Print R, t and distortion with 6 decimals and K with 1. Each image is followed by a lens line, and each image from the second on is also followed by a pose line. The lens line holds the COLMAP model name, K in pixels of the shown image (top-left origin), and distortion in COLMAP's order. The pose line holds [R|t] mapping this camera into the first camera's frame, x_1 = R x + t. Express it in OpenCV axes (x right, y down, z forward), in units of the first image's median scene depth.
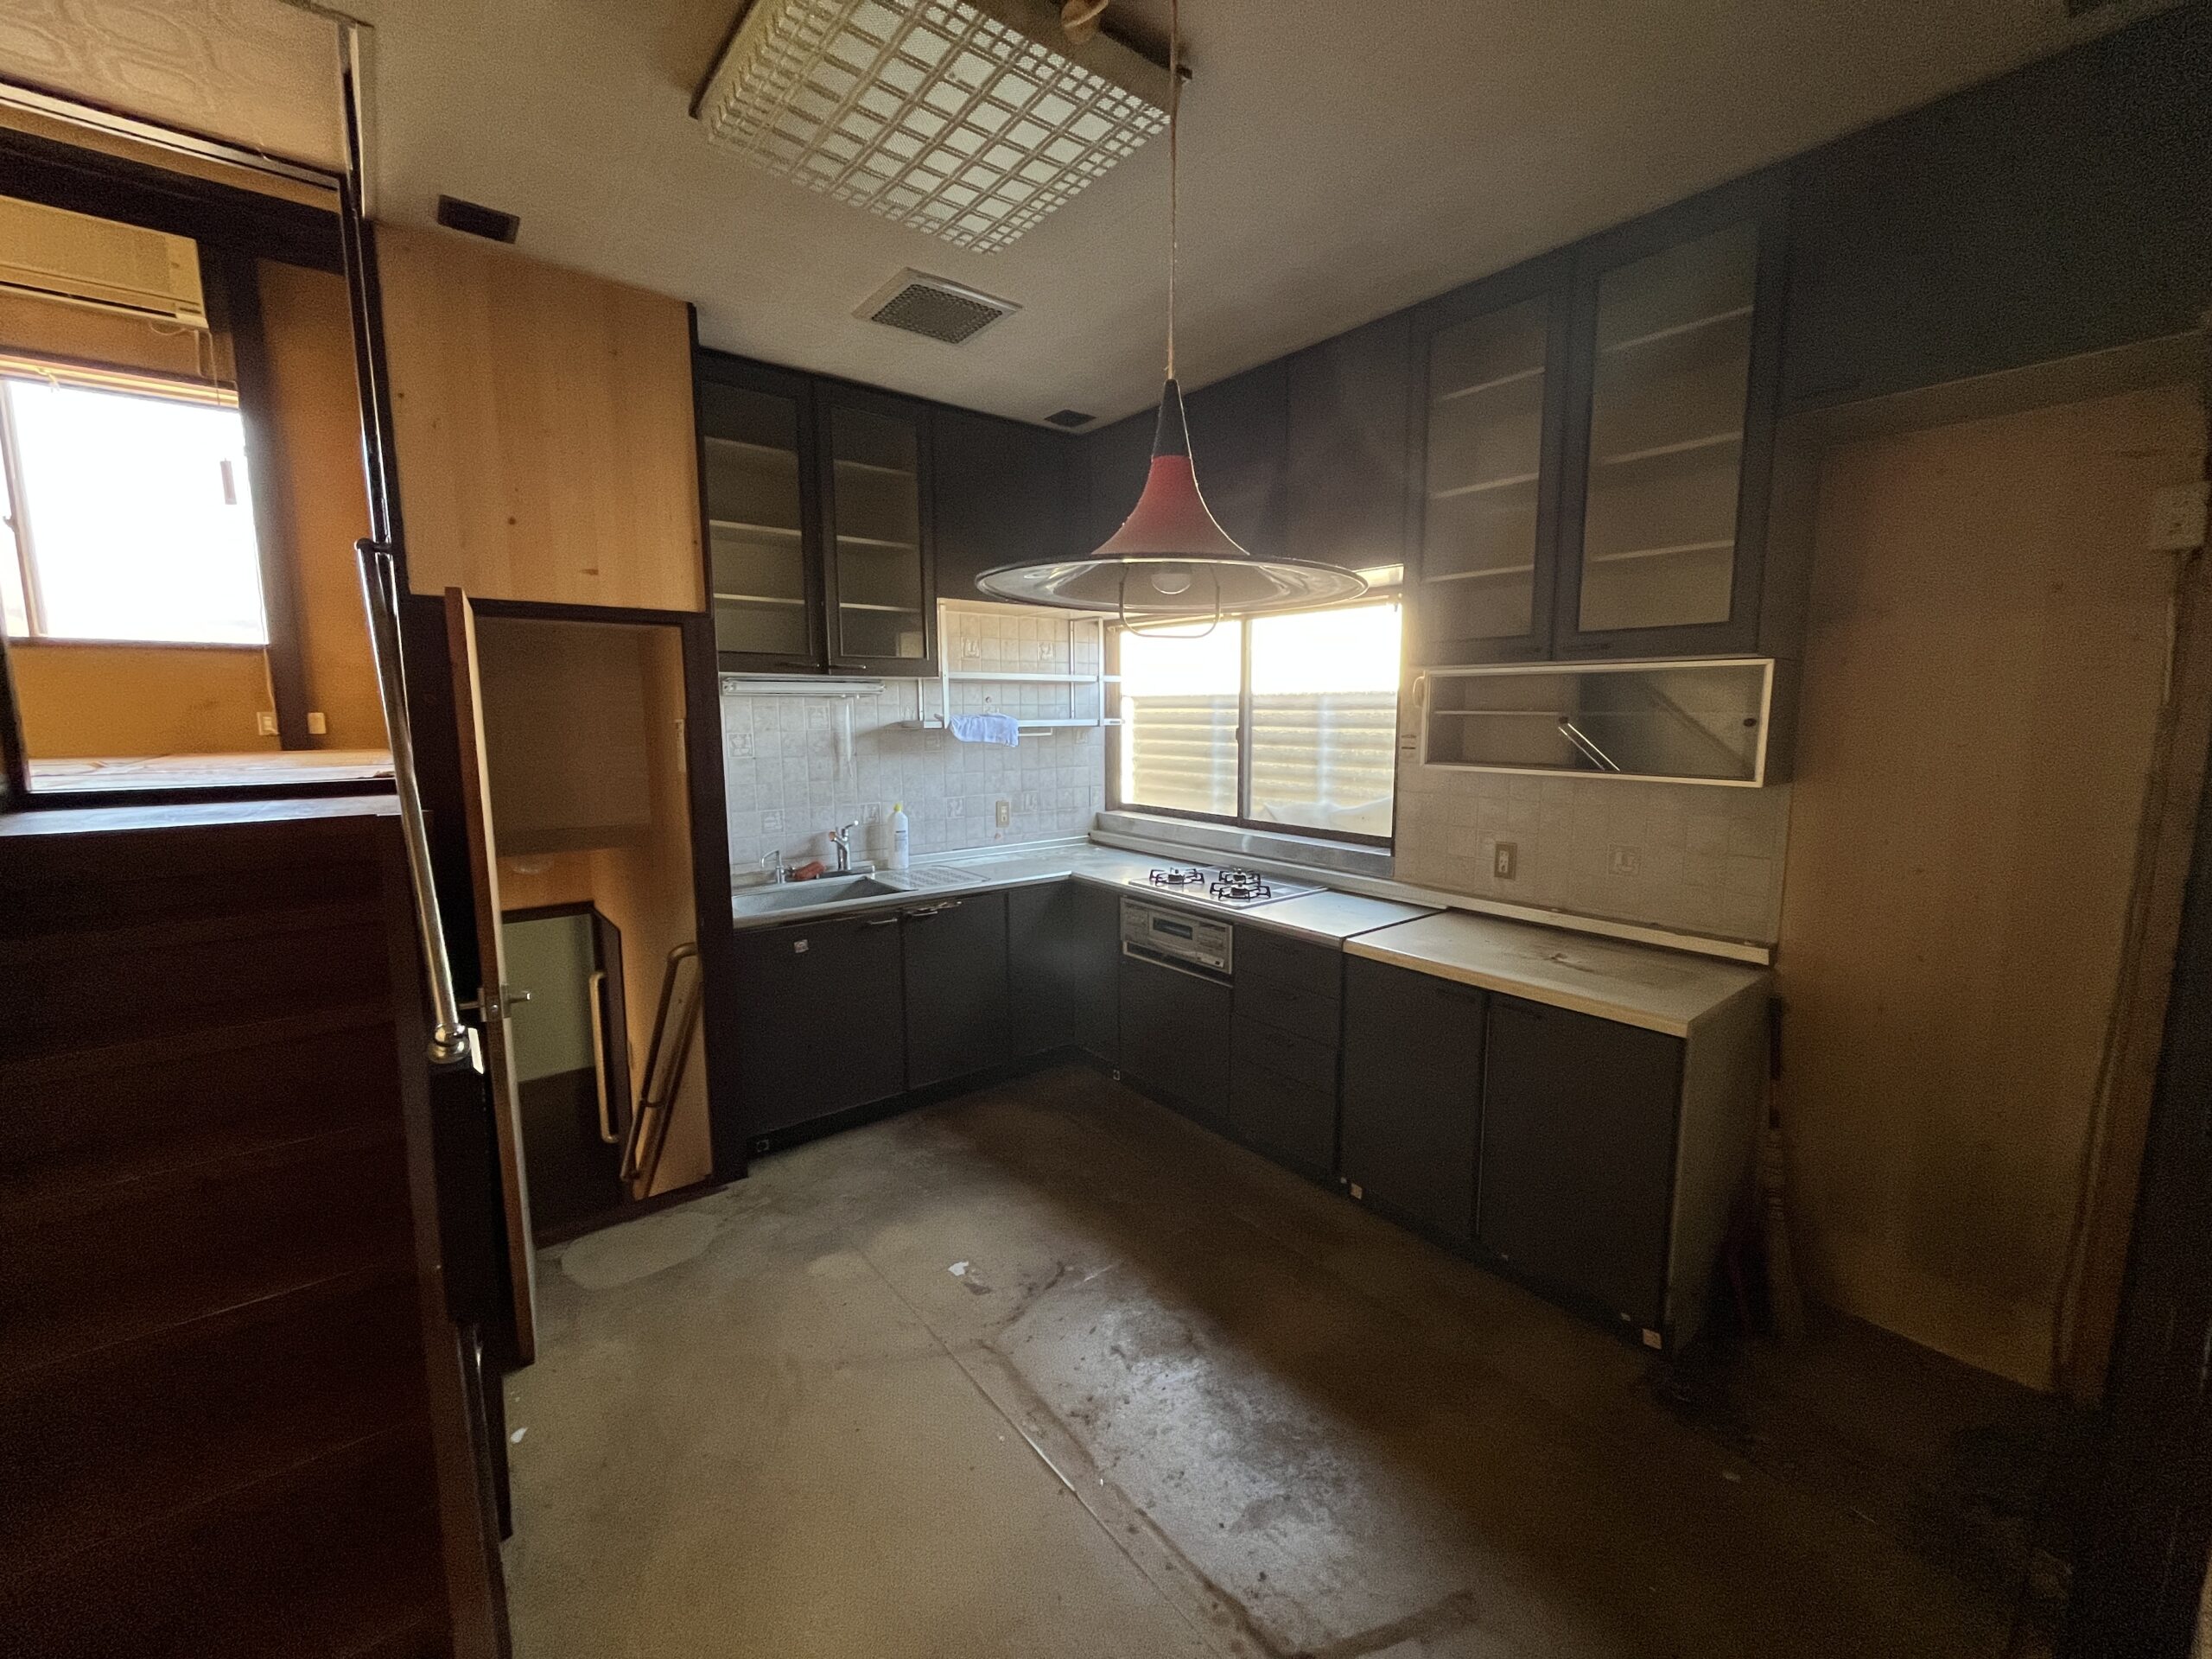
lens RADIAL K [[894.1, 0, 1109.1], [0, 894.1, 825.1], [0, 0, 1]] dist [0.000400, 0.000007]
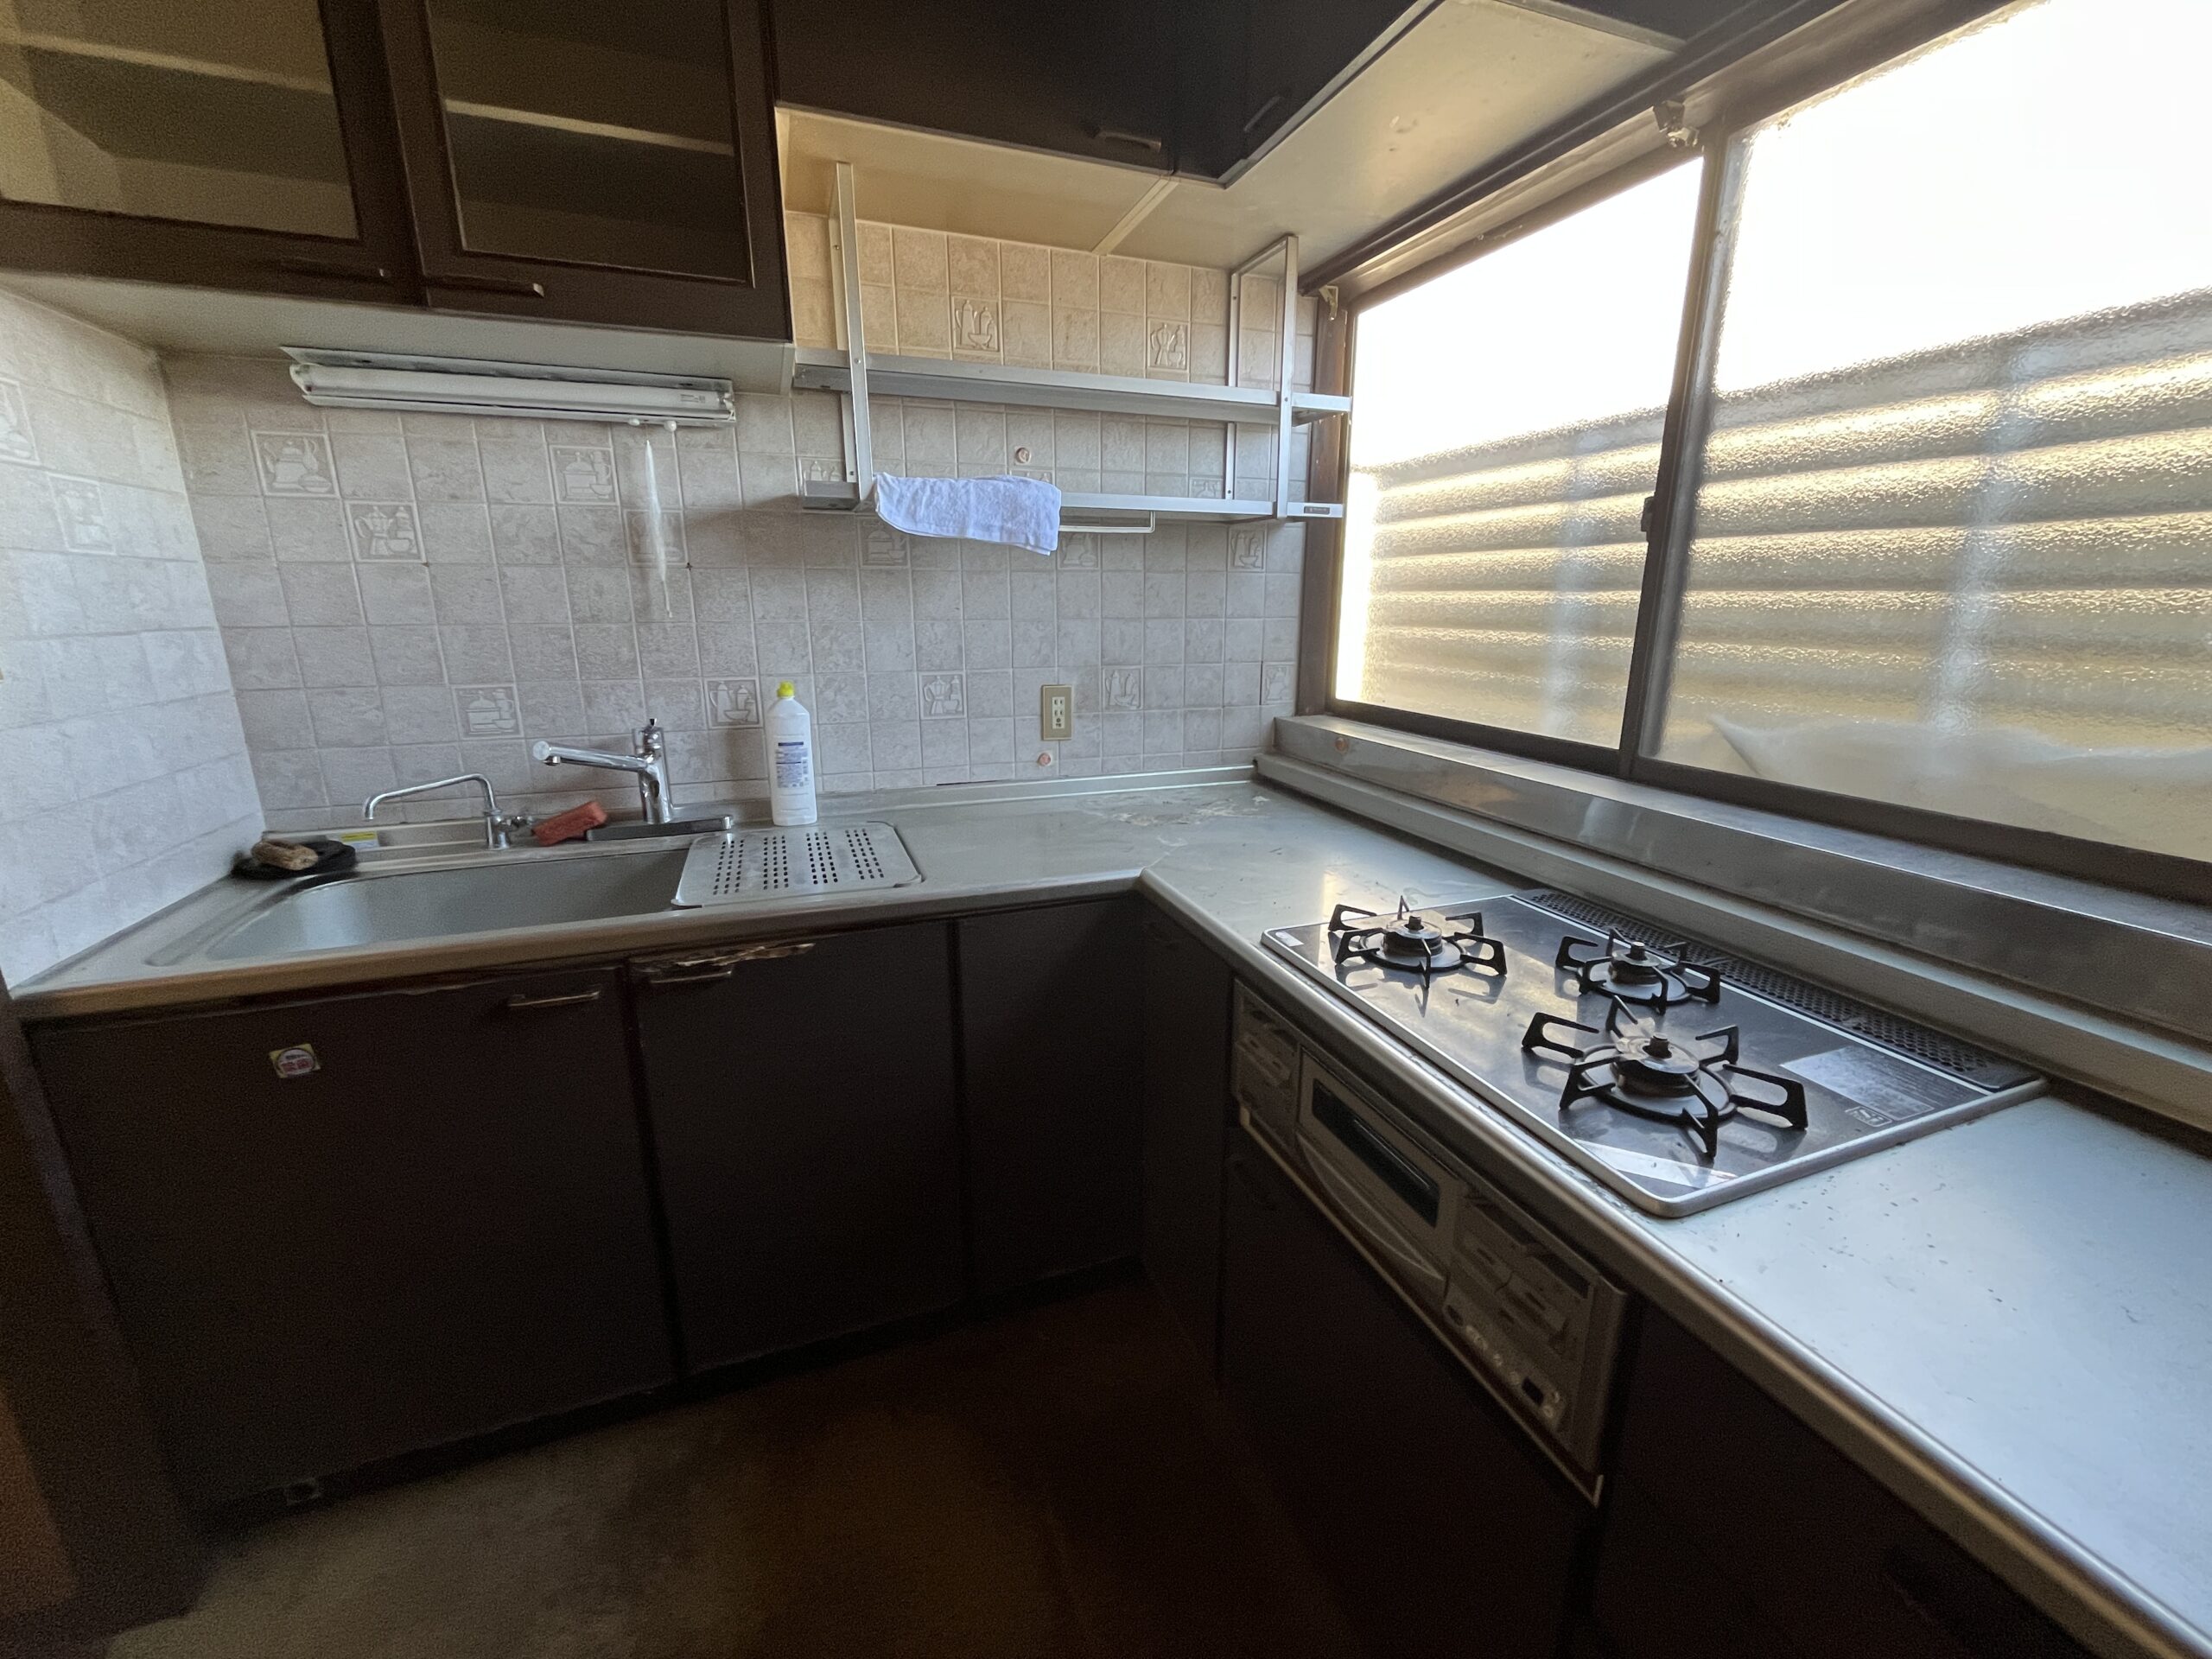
lens RADIAL K [[900.5, 0, 1115.0], [0, 900.5, 814.6], [0, 0, 1]] dist [0.000919, 0.000058]
pose [[0.951361, 0.076367, -0.298463, 0.057559], [-0.043722, 0.992452, 0.114573, -0.015838], [0.304959, -0.095950, 0.947520, 0.579619]]
